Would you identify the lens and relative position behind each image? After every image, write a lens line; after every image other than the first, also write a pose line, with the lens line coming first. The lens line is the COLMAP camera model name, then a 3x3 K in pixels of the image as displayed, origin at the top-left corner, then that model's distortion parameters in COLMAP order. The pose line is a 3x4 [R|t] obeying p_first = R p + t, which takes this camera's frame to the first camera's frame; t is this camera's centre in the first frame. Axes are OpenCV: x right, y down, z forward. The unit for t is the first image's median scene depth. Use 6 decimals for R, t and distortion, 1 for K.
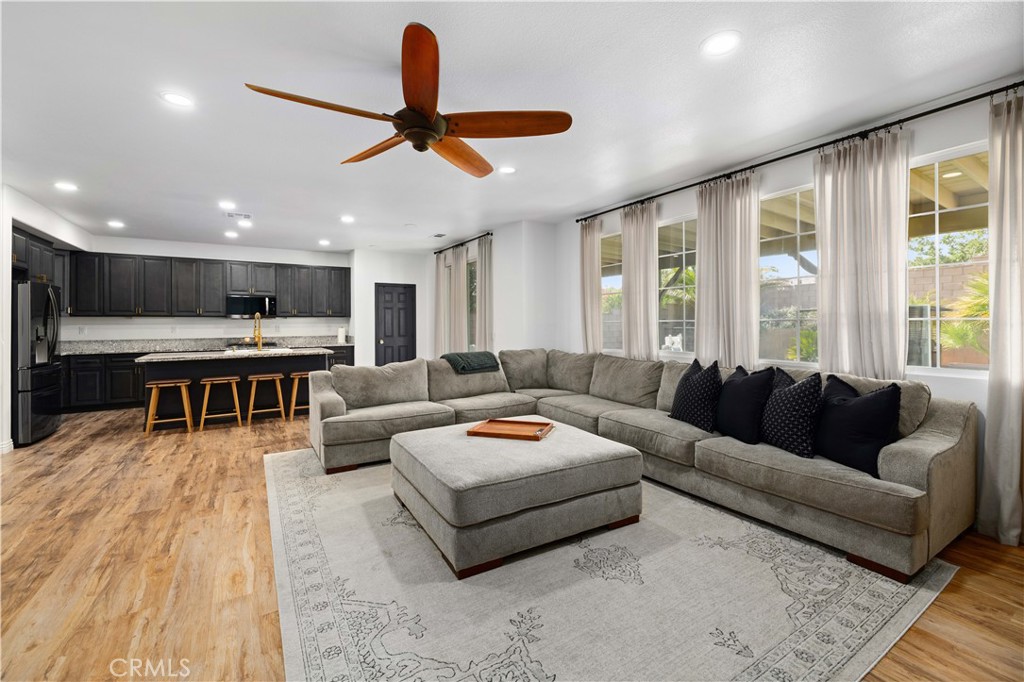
lens RADIAL K [[430.6, 0, 515.3], [0, 430.6, 321.2], [0, 0, 1]] dist [0.000035, -0.000166]
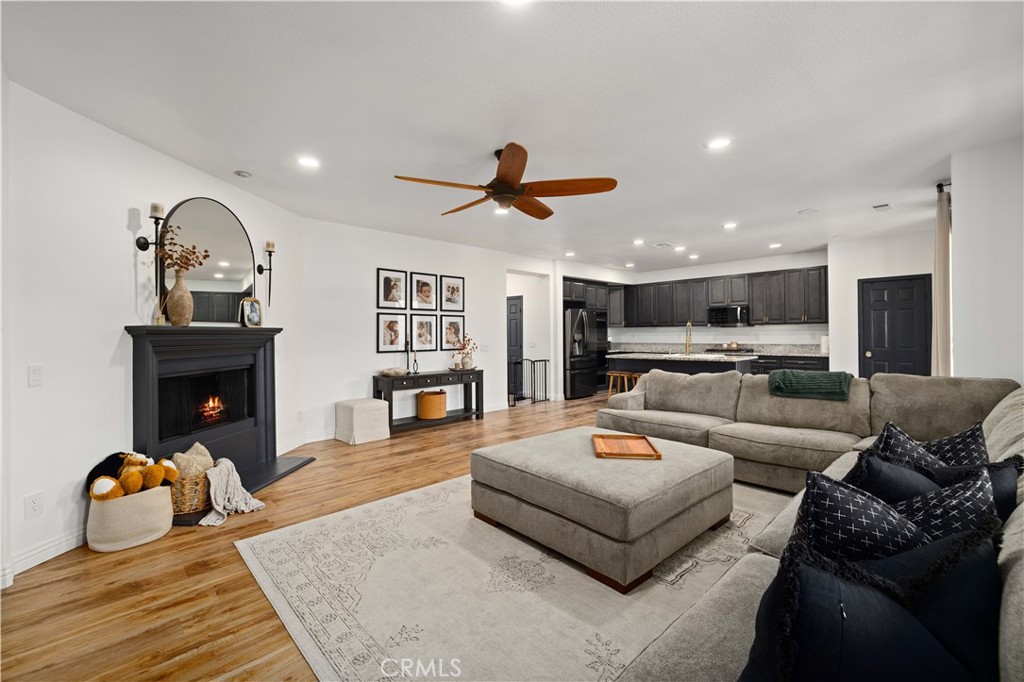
lens RADIAL K [[431.1, 0, 511.0], [0, 431.1, 331.4], [0, 0, 1]] dist [-0.000984, -0.000056]
pose [[0.198962, -0.001375, -0.980006, 0.427144], [0.012669, 0.999919, 0.001169, -0.002983], [0.979925, -0.012648, 0.198963, 0.279721]]
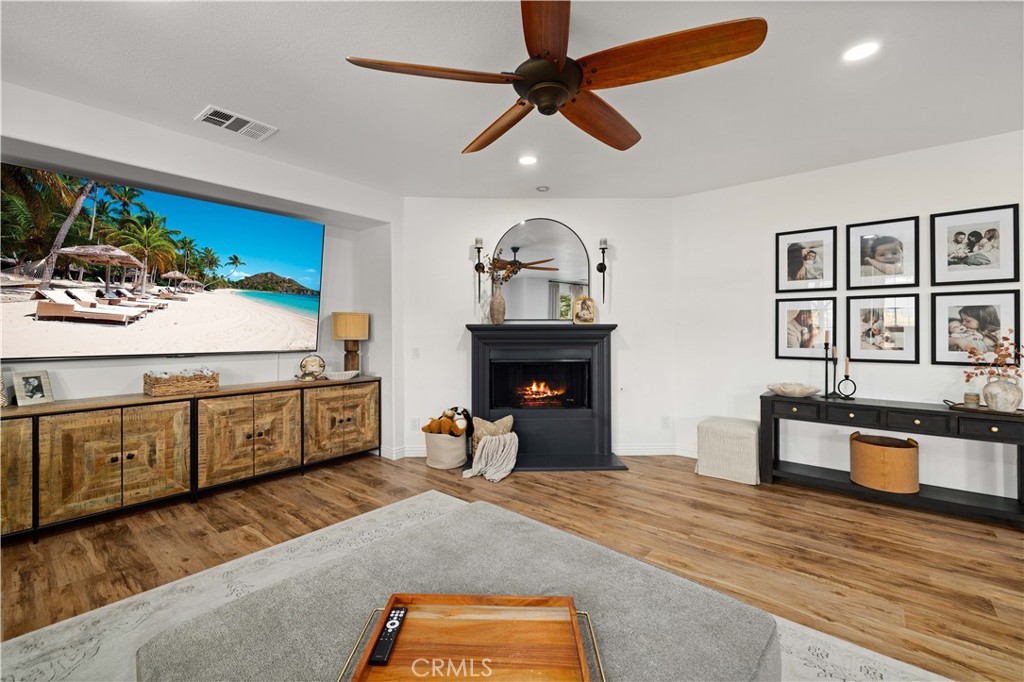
lens RADIAL K [[430.0, 0, 515.1], [0, 430.0, 331.2], [0, 0, 1]] dist [0.000293, 0.000166]
pose [[-0.950963, 0.004911, -0.309265, 0.031239], [0.007207, 0.999954, -0.006280, 0.001701], [0.309220, -0.008201, -0.950955, 0.651018]]
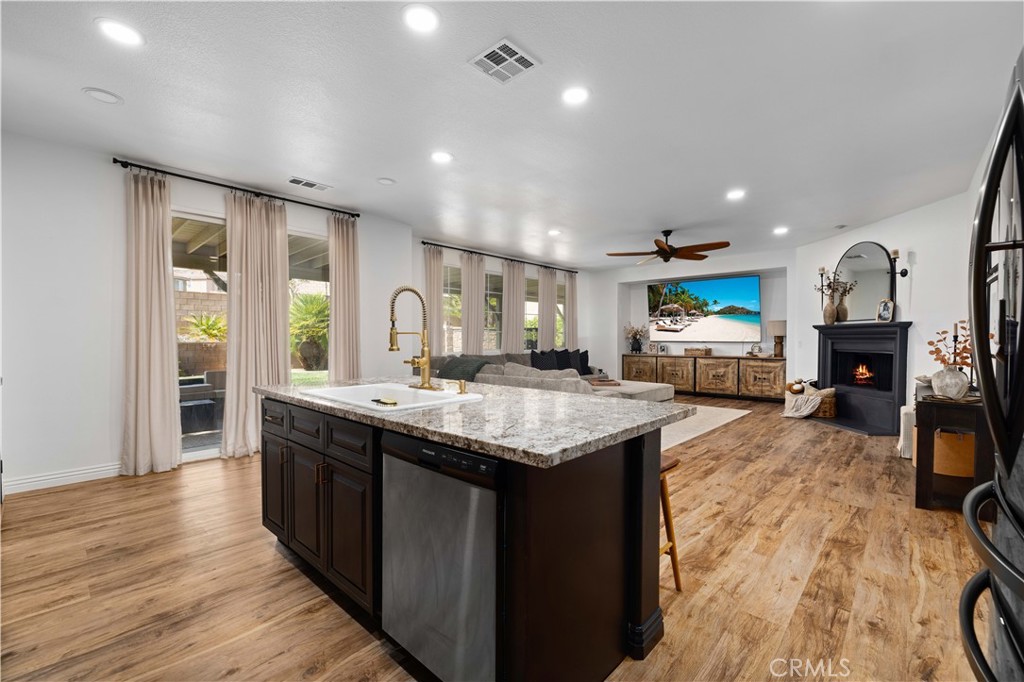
lens RADIAL K [[430.3, 0, 511.3], [0, 430.3, 350.7], [0, 0, 1]] dist [-0.000116, -0.000003]
pose [[-0.259129, -0.022219, 0.965587, -0.918248], [-0.002305, 0.999747, 0.022387, 0.025425], [-0.965840, 0.003576, -0.259115, 0.958137]]
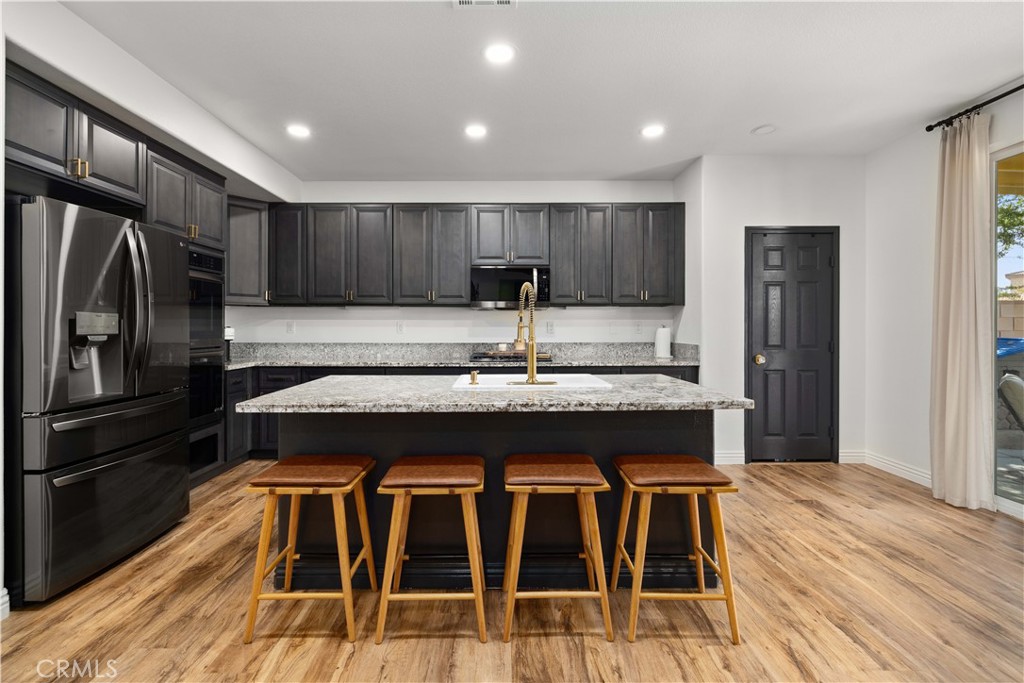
lens RADIAL K [[449.5, 0, 501.1], [0, 449.5, 328.7], [0, 0, 1]] dist [-0.001846, -0.000161]
pose [[0.847152, 0.005873, -0.531319, -0.383776], [-0.001813, 0.999965, 0.008163, 0.017511], [0.531348, -0.005952, 0.847133, 0.615266]]
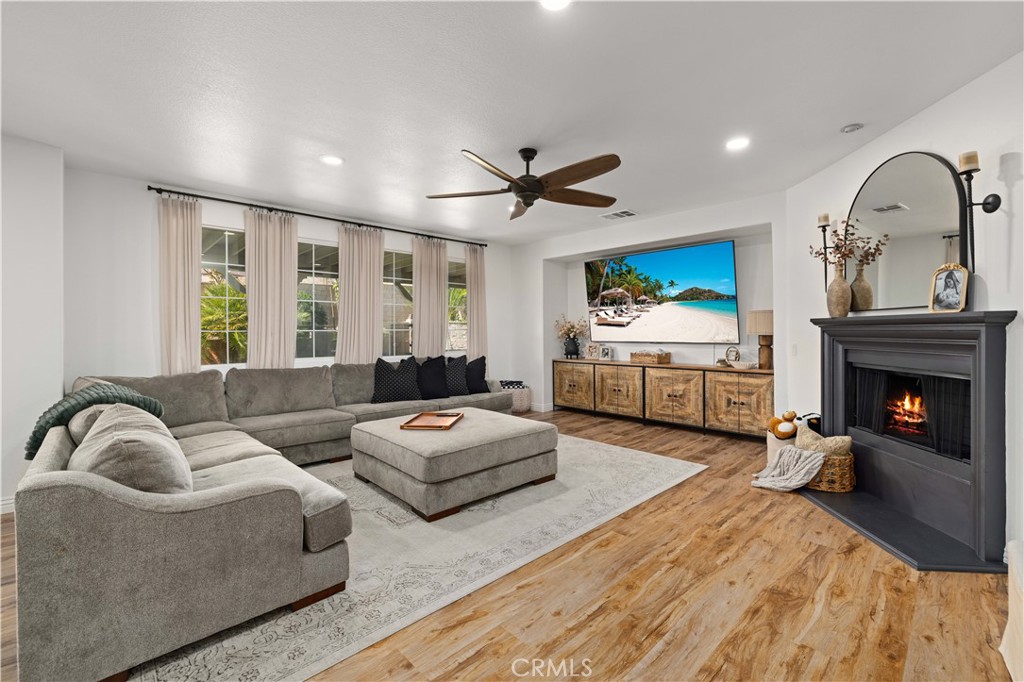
lens RADIAL K [[433.4, 0, 512.7], [0, 433.4, 331.7], [0, 0, 1]] dist [-0.001611, -0.000123]
pose [[-0.201924, 0.004887, 0.979389, -0.599890], [0.002434, 0.999987, -0.004488, 0.005258], [-0.979398, 0.001477, -0.201933, 0.504429]]
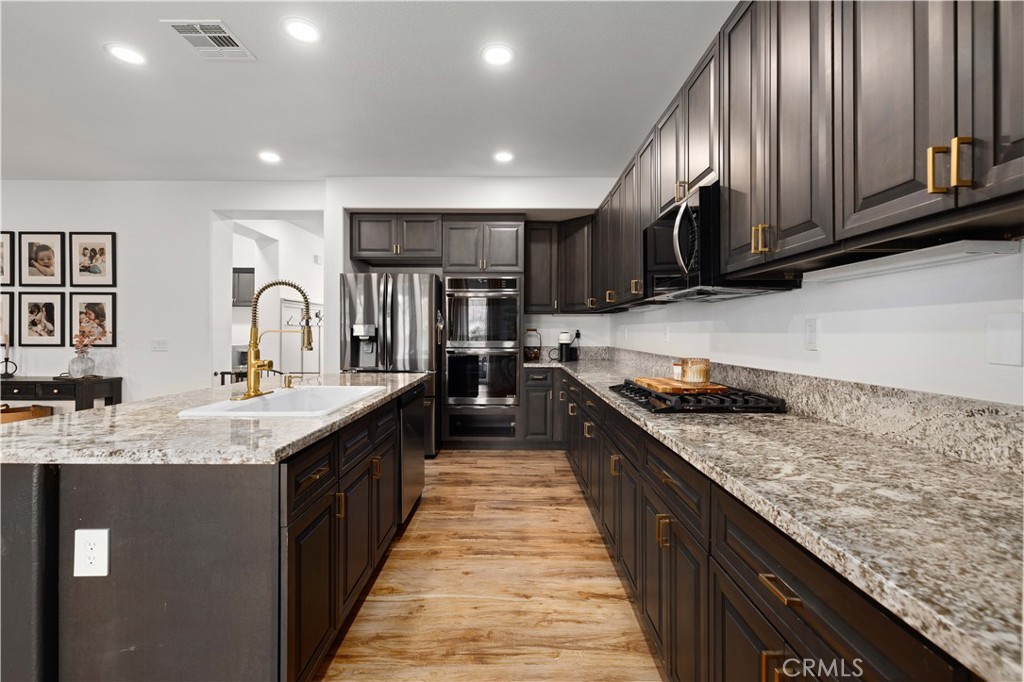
lens RADIAL K [[433.4, 0, 512.7], [0, 433.4, 331.7], [0, 0, 1]] dist [-0.001611, -0.000123]
pose [[-0.532981, 0.001627, -0.846126, -0.392120], [0.002174, 0.999997, 0.000553, 0.019230], [0.846125, -0.001545, -0.532983, 1.254324]]
